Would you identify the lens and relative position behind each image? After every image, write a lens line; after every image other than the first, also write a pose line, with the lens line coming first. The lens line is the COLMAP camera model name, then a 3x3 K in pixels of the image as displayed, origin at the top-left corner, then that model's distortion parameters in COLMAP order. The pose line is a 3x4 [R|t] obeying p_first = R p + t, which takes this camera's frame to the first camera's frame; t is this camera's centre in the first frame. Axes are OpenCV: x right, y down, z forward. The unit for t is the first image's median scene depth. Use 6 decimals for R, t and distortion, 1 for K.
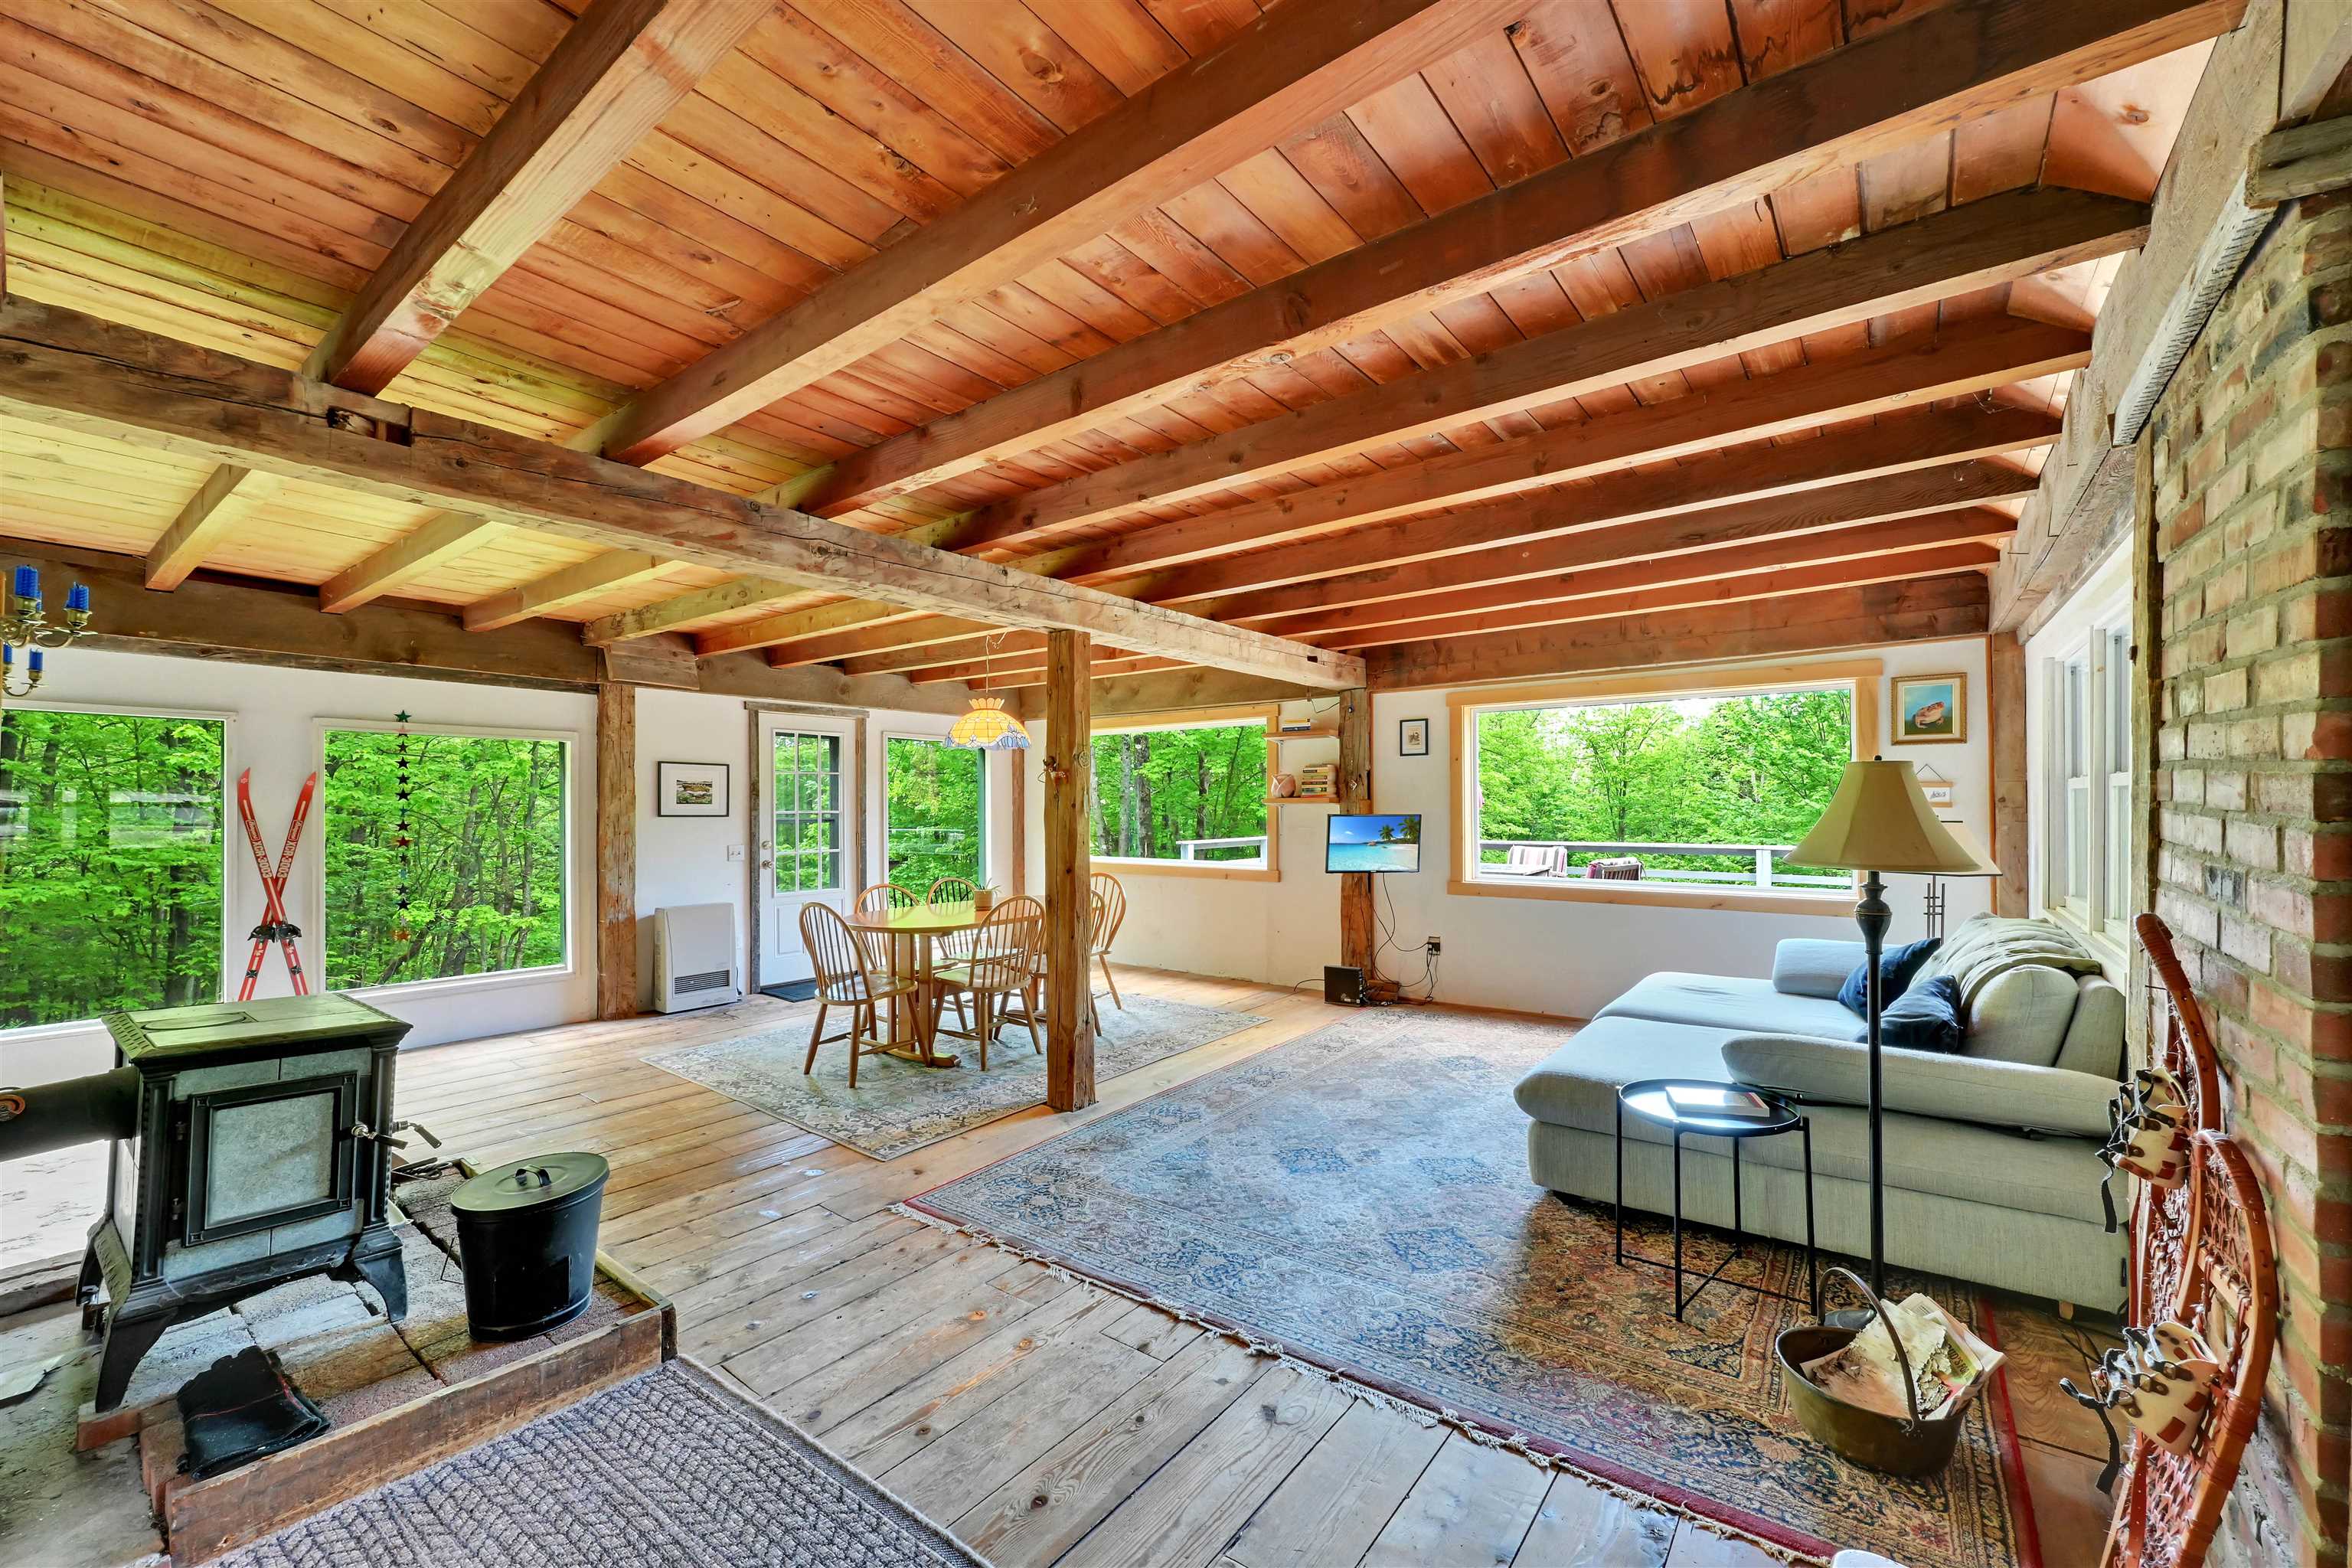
lens RADIAL K [[937.7, 0, 1176.2], [0, 937.7, 805.0], [0, 0, 1]] dist [-0.000460, -0.000042]
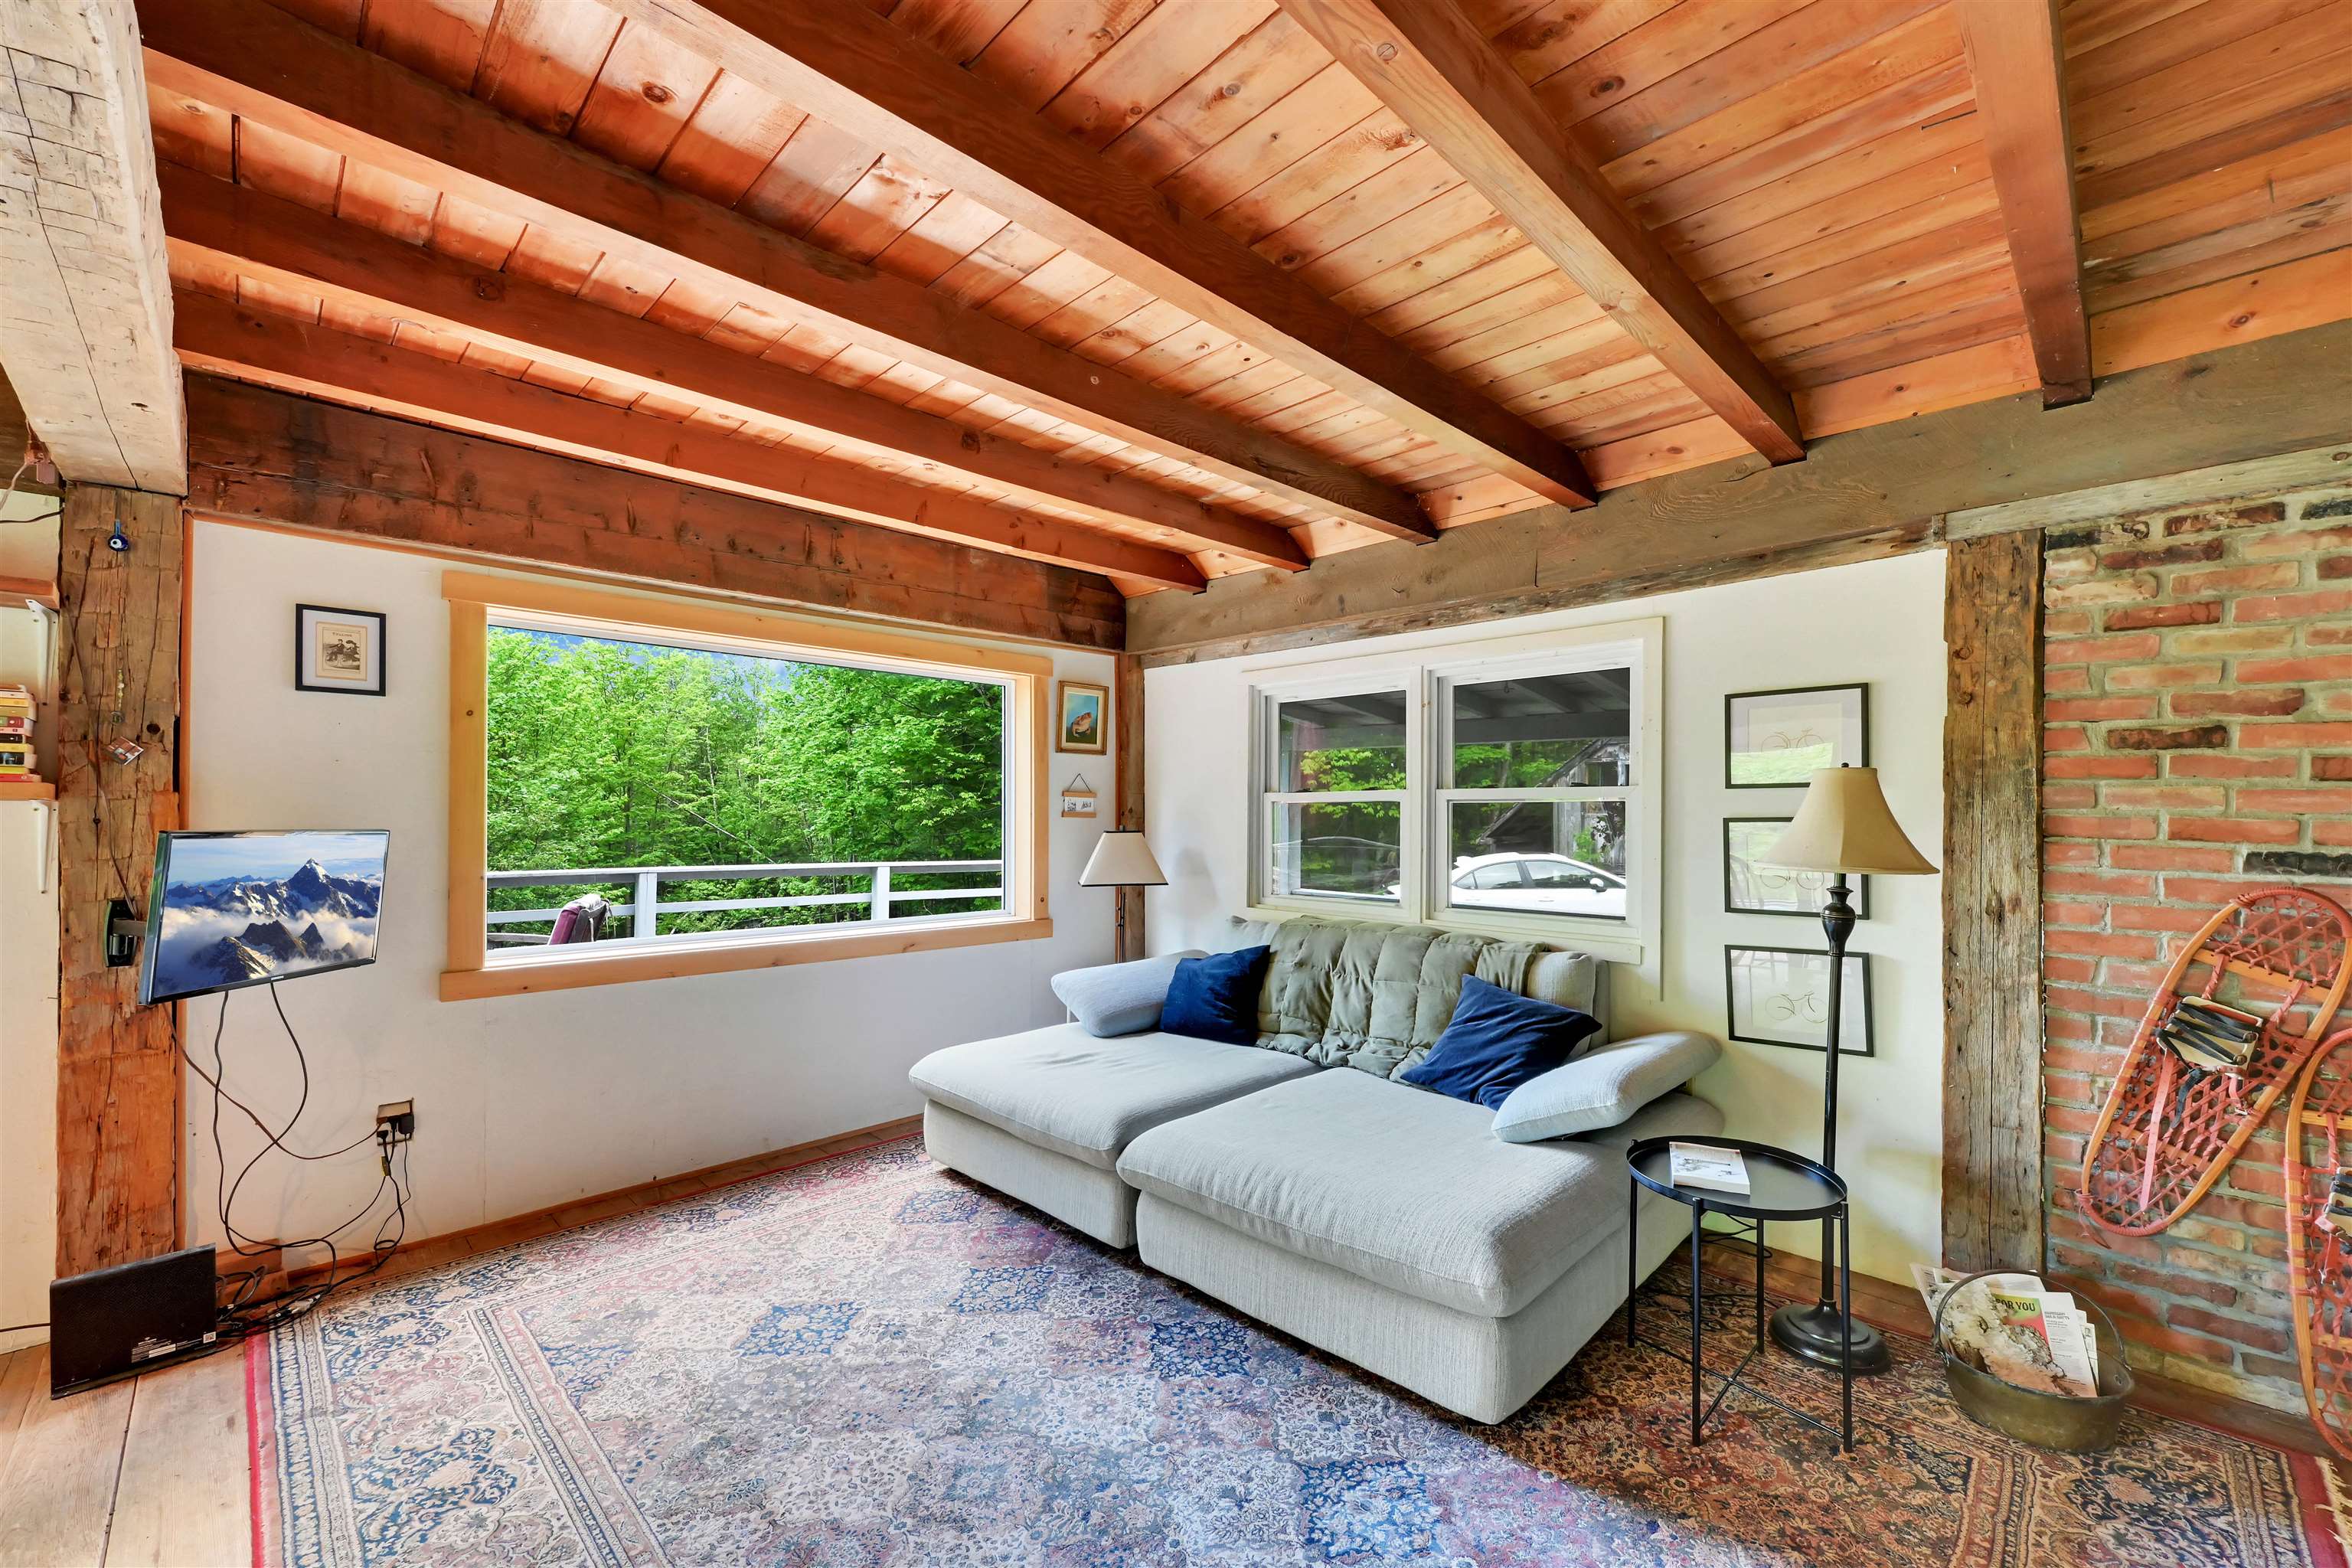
lens RADIAL K [[960.8, 0, 1201.1], [0, 960.8, 806.4], [0, 0, 1]] dist [-0.000838, -0.000164]
pose [[0.114414, 0.017229, 0.993284, -0.188805], [-0.002763, 0.999851, -0.017025, 0.007838], [-0.993429, -0.000796, 0.114444, 0.770646]]
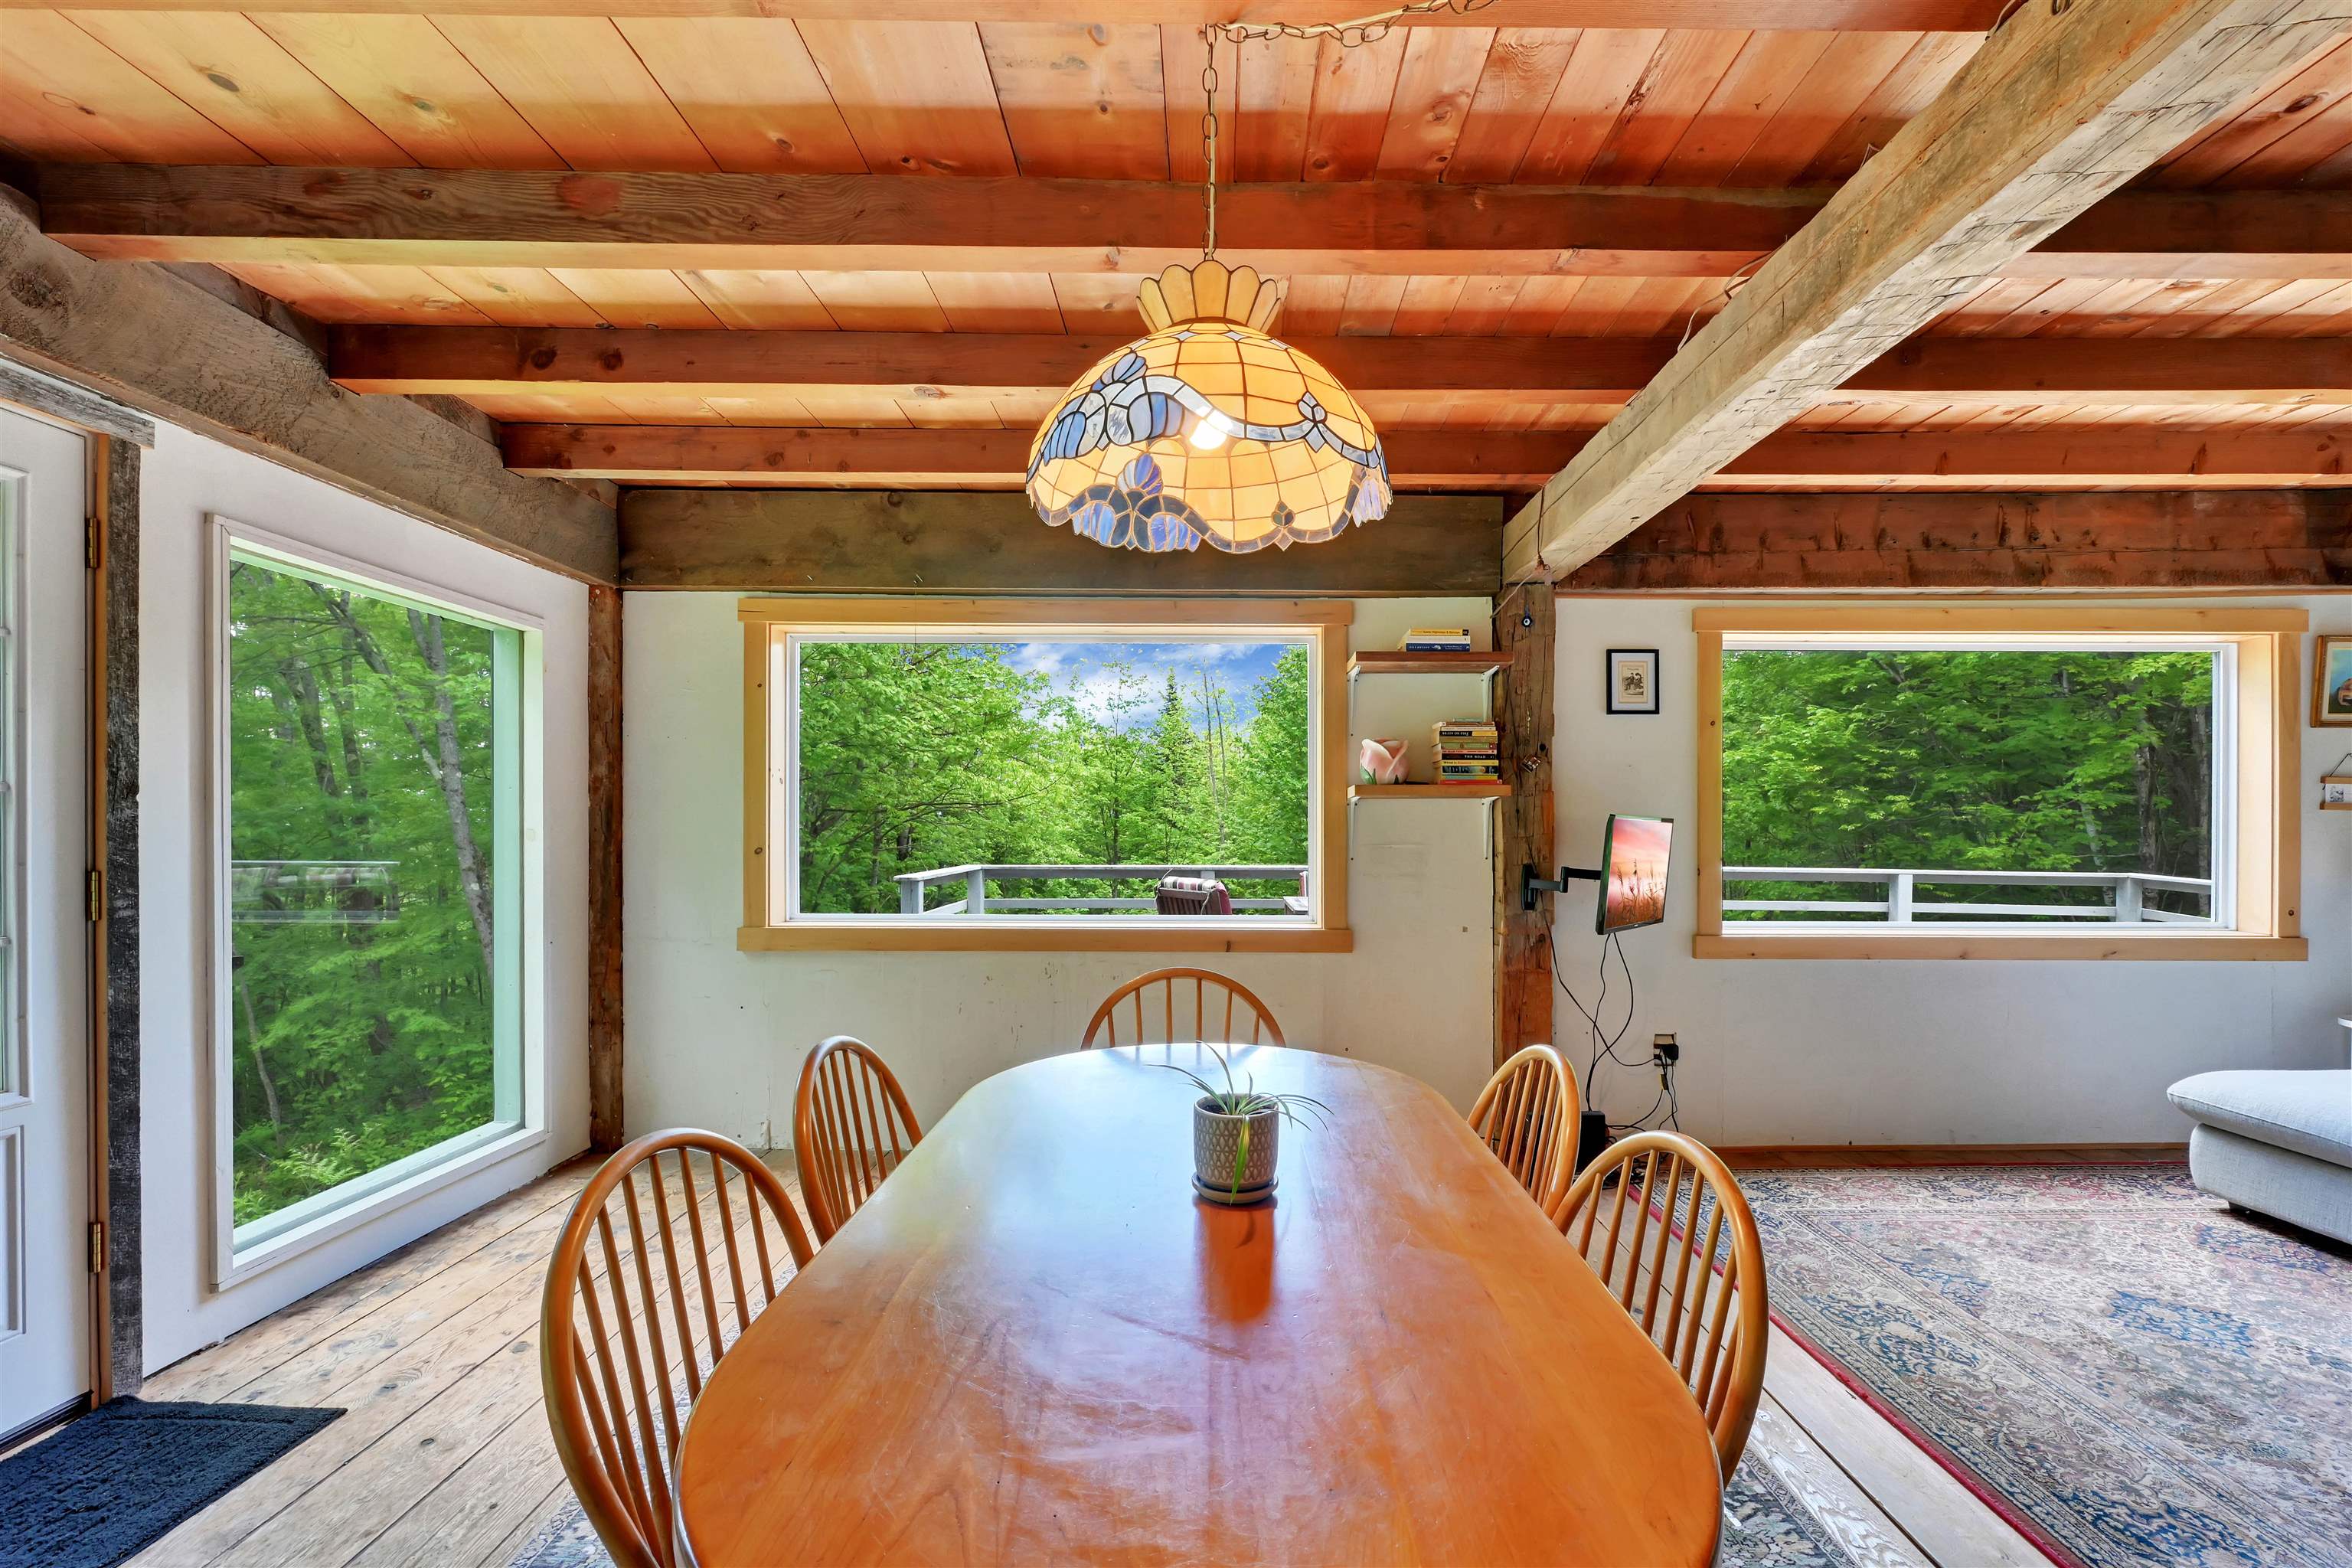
lens RADIAL K [[981.6, 0, 1185.3], [0, 981.6, 834.1], [0, 0, 1]] dist [0.000278, 0.000610]
pose [[0.788967, 0.003293, 0.614427, -0.437518], [-0.006639, 0.999973, 0.003165, 0.026123], [-0.614400, -0.006576, 0.788967, 0.966937]]
